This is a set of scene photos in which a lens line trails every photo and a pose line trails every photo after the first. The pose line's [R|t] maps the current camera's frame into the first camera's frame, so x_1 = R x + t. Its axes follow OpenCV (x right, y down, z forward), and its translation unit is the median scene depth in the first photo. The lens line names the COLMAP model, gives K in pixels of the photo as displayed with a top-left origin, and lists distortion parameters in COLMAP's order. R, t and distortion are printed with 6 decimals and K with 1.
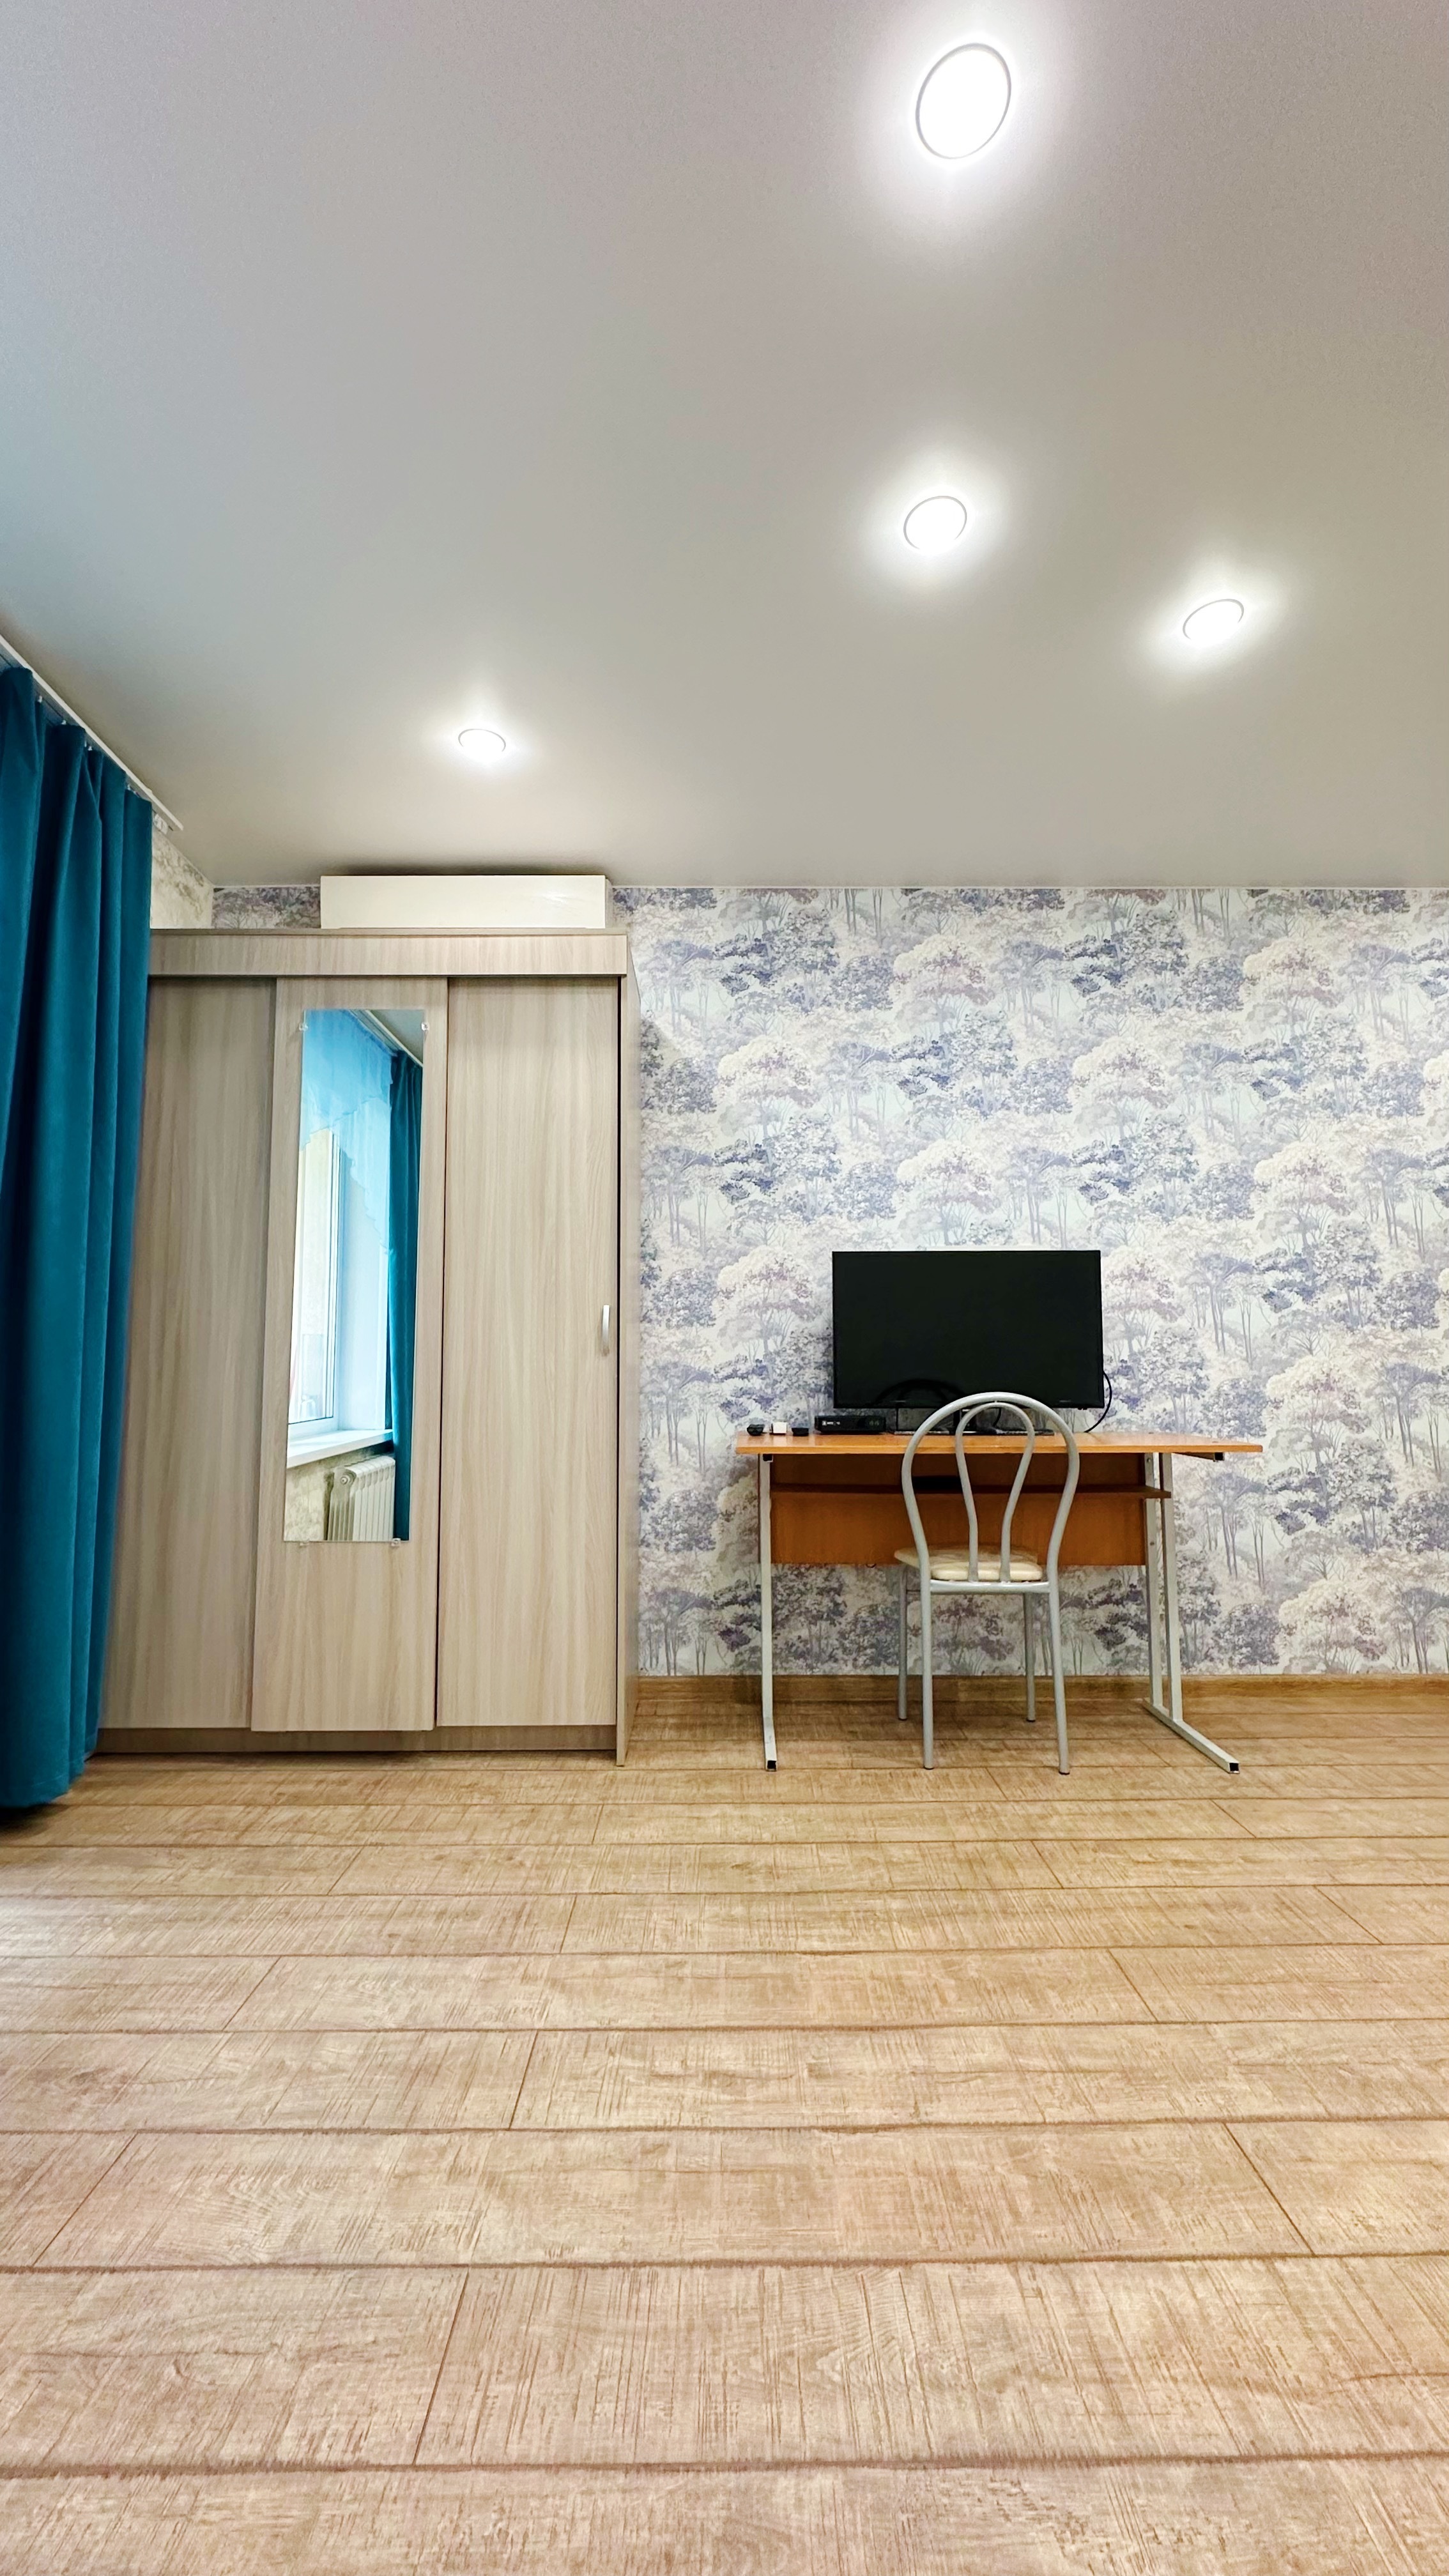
lens RADIAL K [[1029.4, 0, 732.6], [0, 1029.4, 1283.3], [0, 0, 1]] dist [-0.003350, 0.000604]
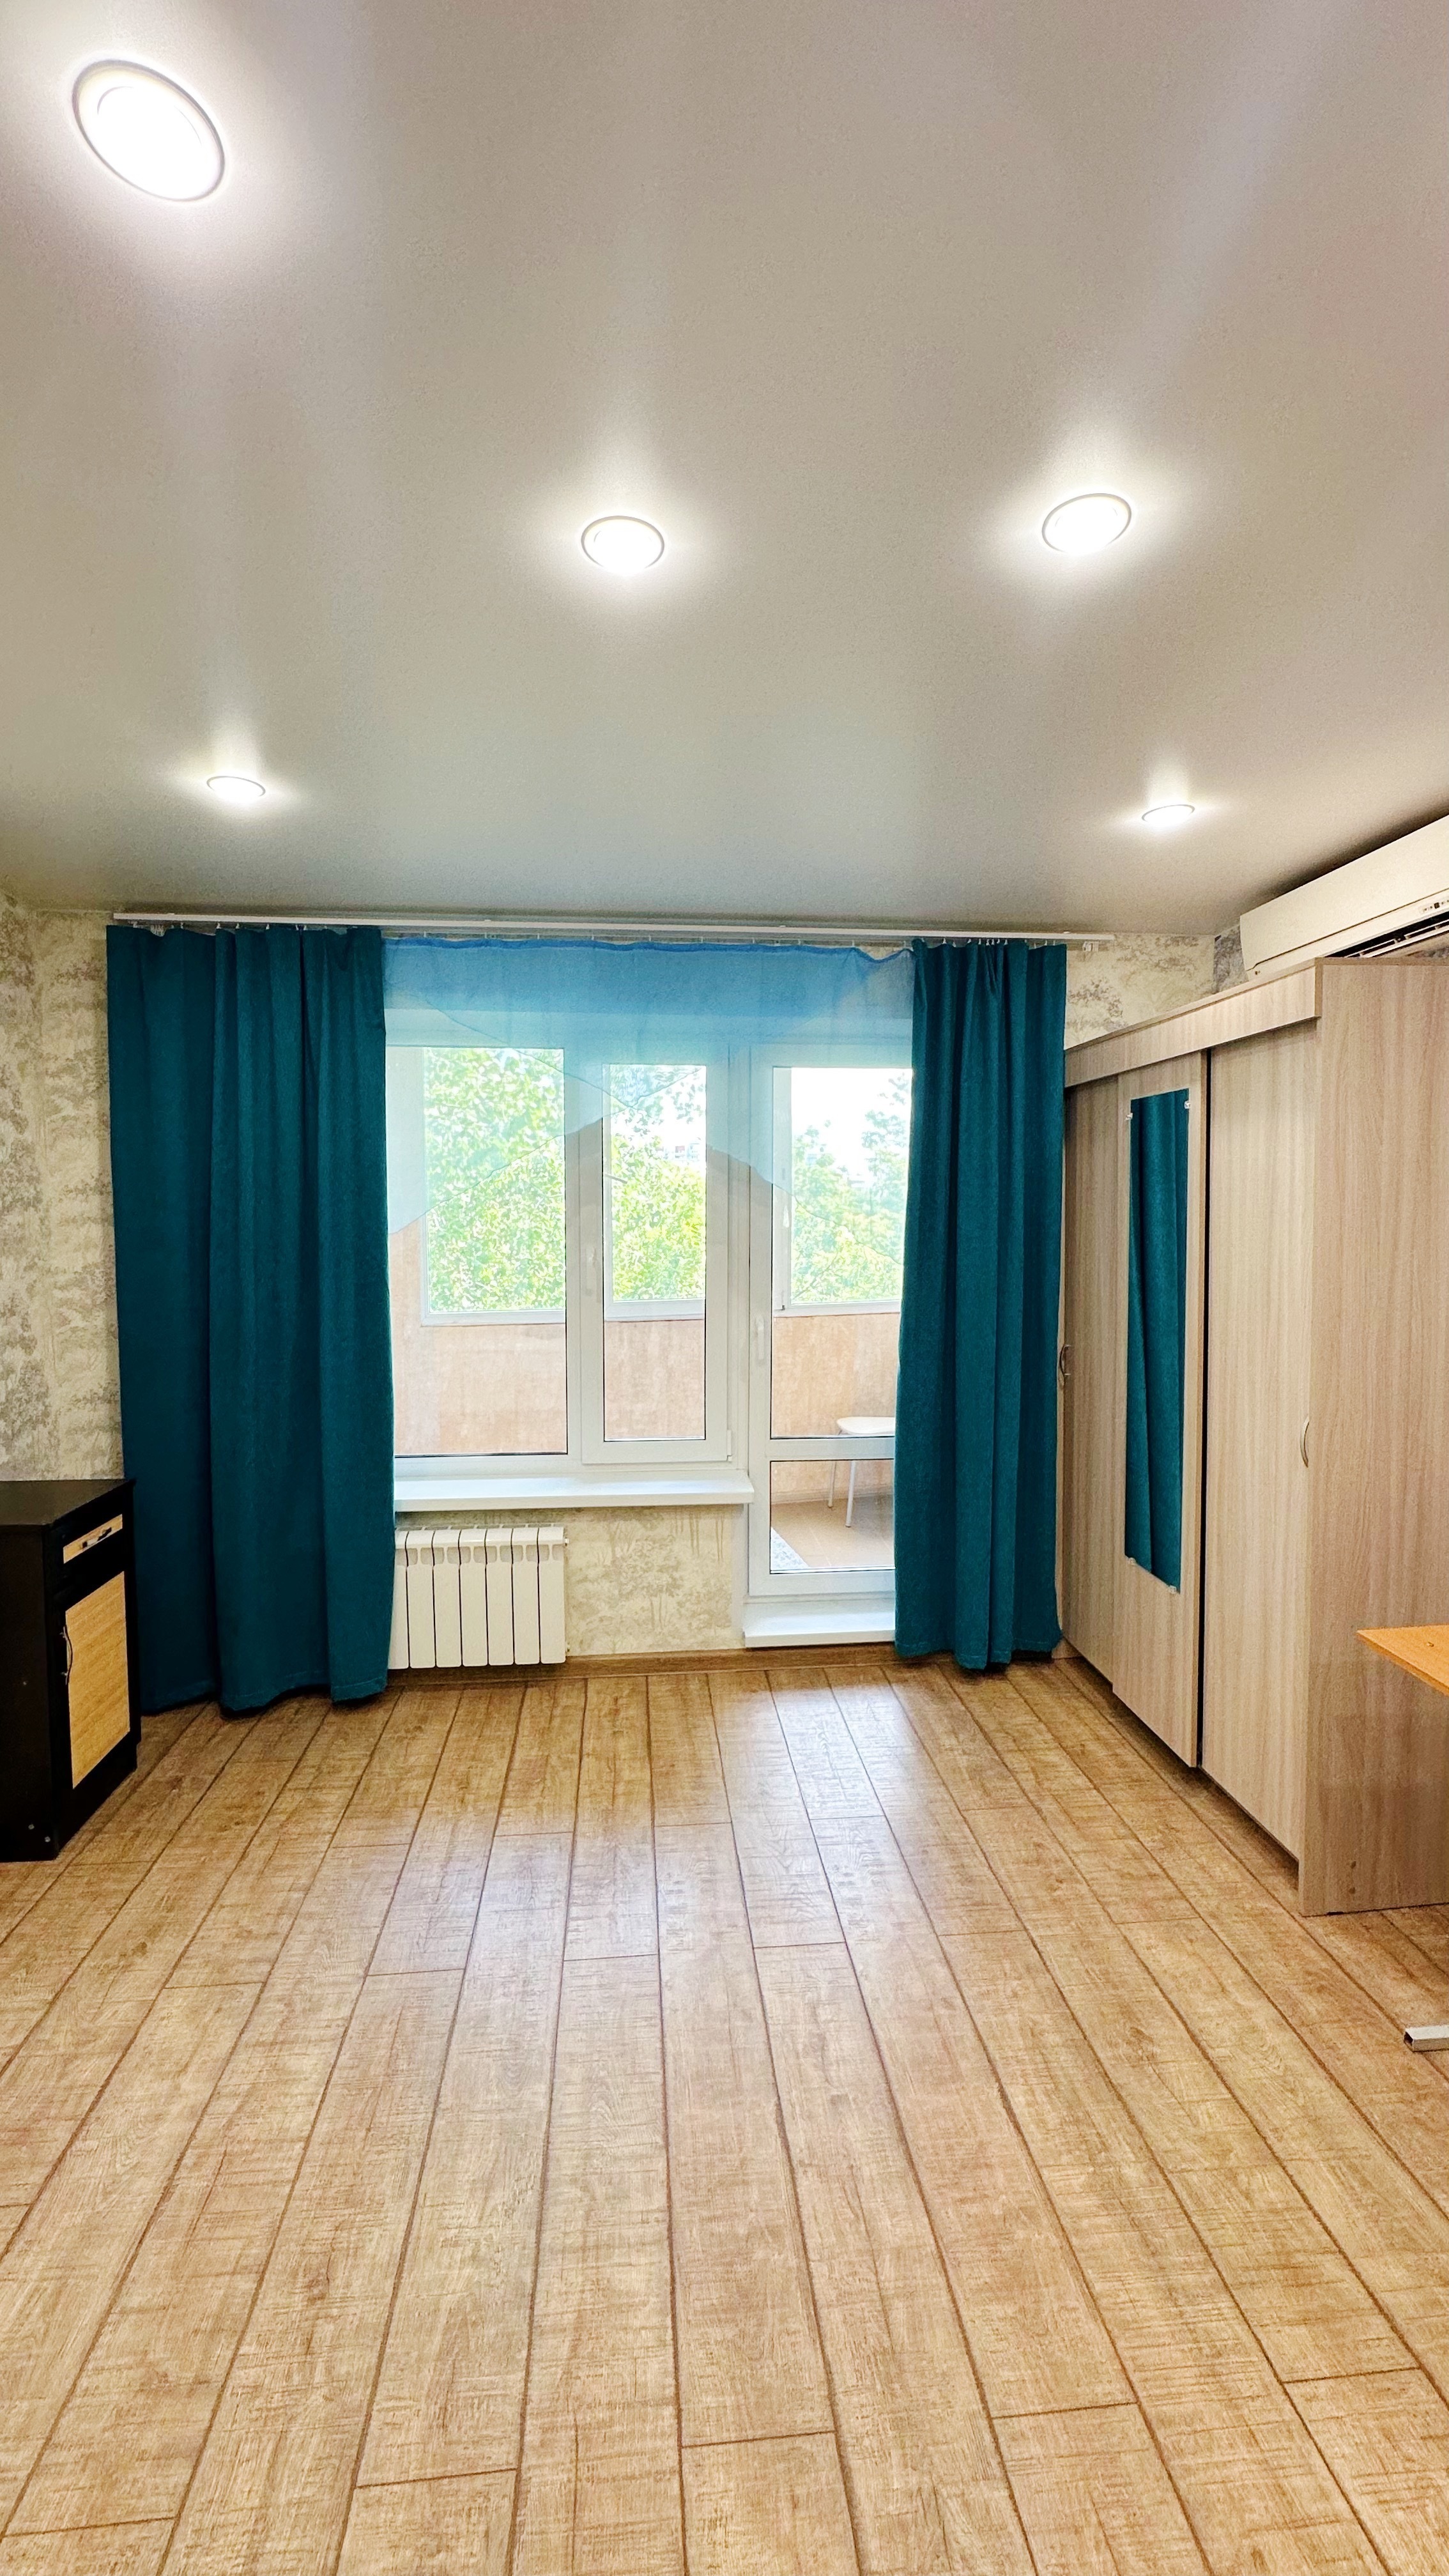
lens RADIAL K [[1029.4, 0, 720.3], [0, 1029.4, 1289.1], [0, 0, 1]] dist [-0.003350, 0.000604]
pose [[0.084706, 0.077814, -0.993363, 1.278438], [0.105029, 0.990695, 0.086561, -0.393183], [0.990855, -0.111664, 0.075745, 0.846872]]
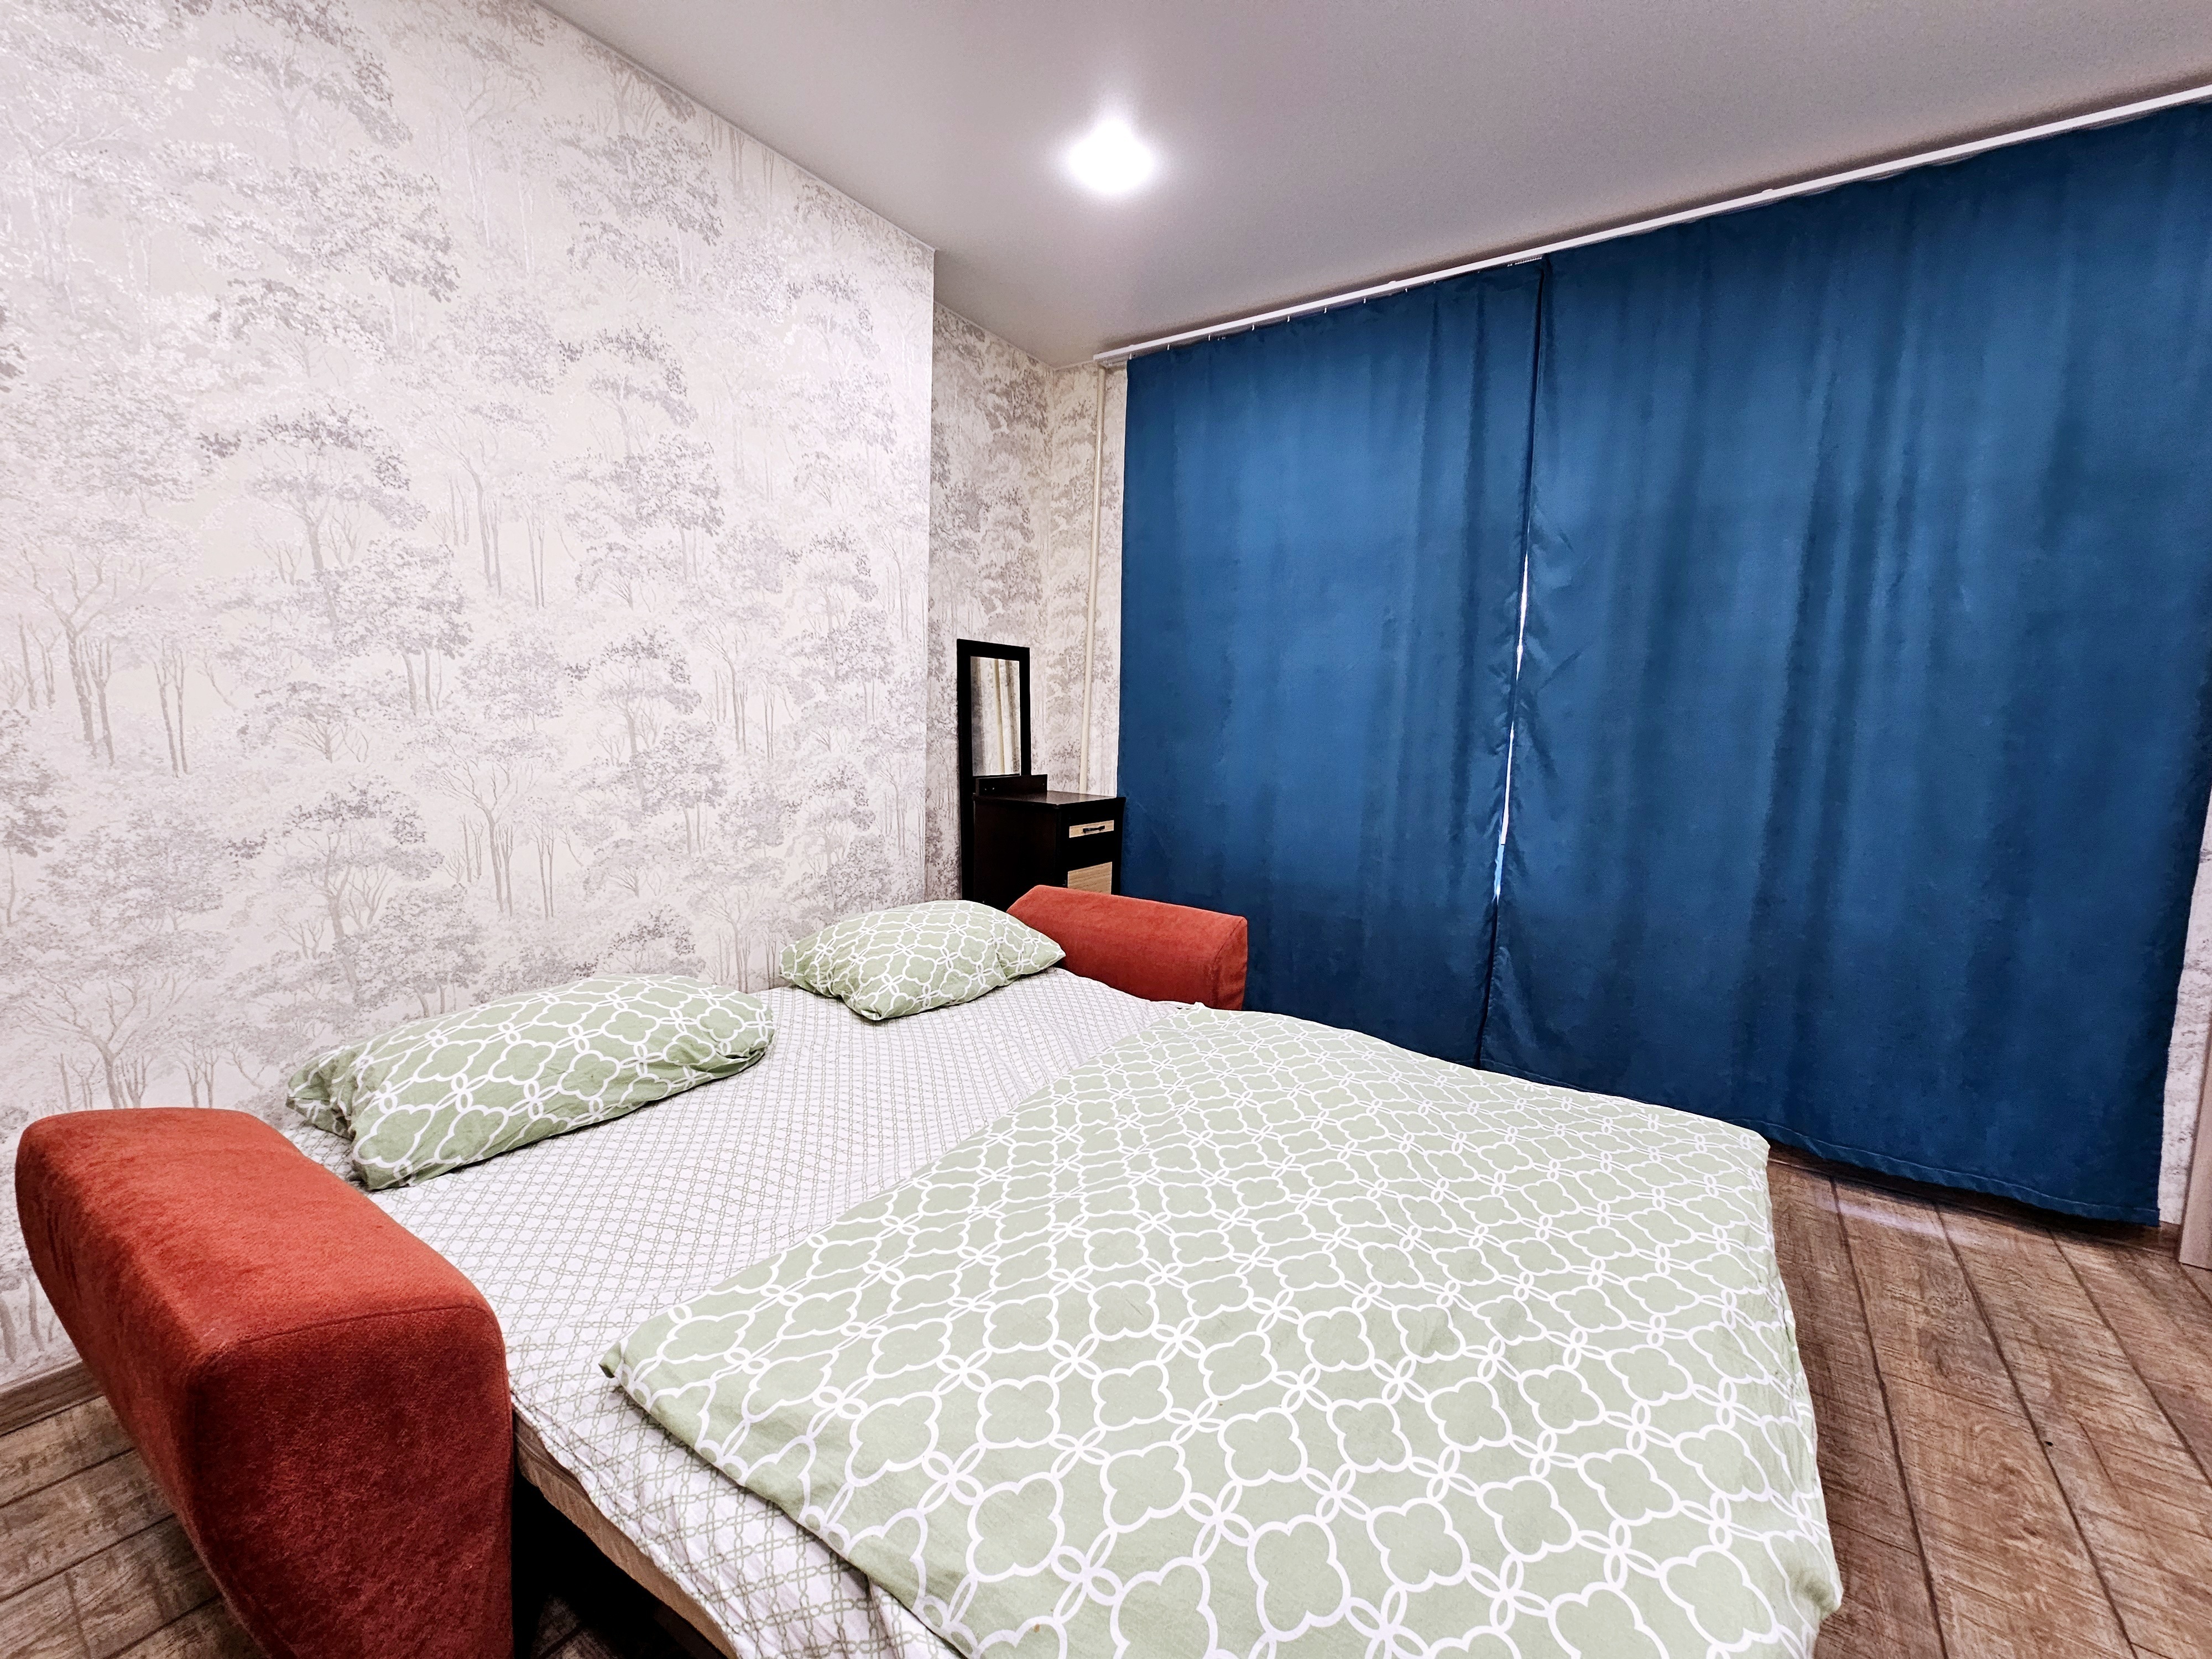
lens RADIAL K [[897.3, 0, 1106.7], [0, 897.3, 815.0], [0, 0, 1]] dist [-0.001652, 0.000532]
pose [[-0.569264, 0.078503, -0.818398, 0.950935], [0.056947, 0.996805, 0.056006, -0.055579], [0.820180, -0.014723, -0.571916, 1.184216]]
